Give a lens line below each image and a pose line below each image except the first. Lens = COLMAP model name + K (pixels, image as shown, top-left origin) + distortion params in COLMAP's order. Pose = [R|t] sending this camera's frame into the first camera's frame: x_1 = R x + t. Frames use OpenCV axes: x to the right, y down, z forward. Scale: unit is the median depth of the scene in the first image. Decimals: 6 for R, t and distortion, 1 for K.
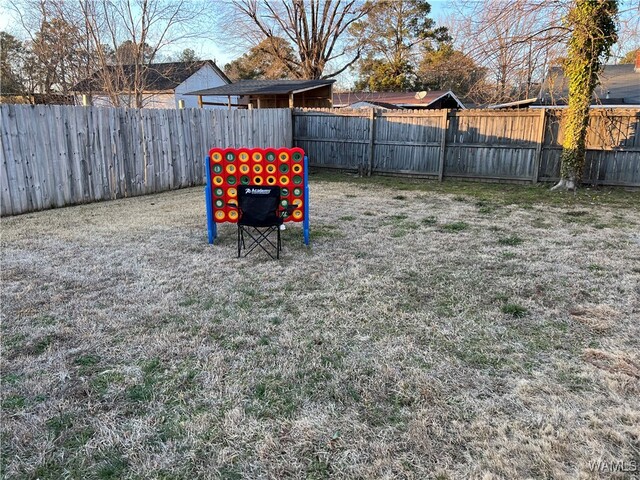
lens RADIAL K [[490.6, 0, 319.8], [0, 490.6, 240.7], [0, 0, 1]] dist [0.033842, -0.013085]
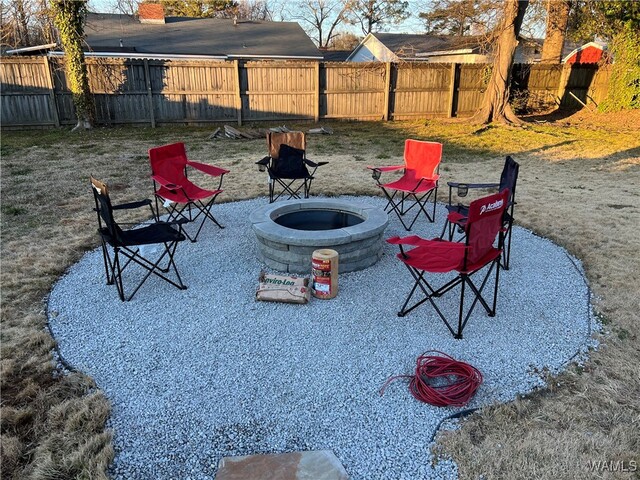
lens RADIAL K [[490.6, 0, 319.3], [0, 490.6, 240.0], [0, 0, 1]] dist [0.033842, -0.013085]
pose [[0.669511, -0.250098, 0.699433, -0.009386], [0.180056, 0.968173, 0.173839, 0.045051], [-0.720649, 0.009550, 0.693234, -0.199731]]
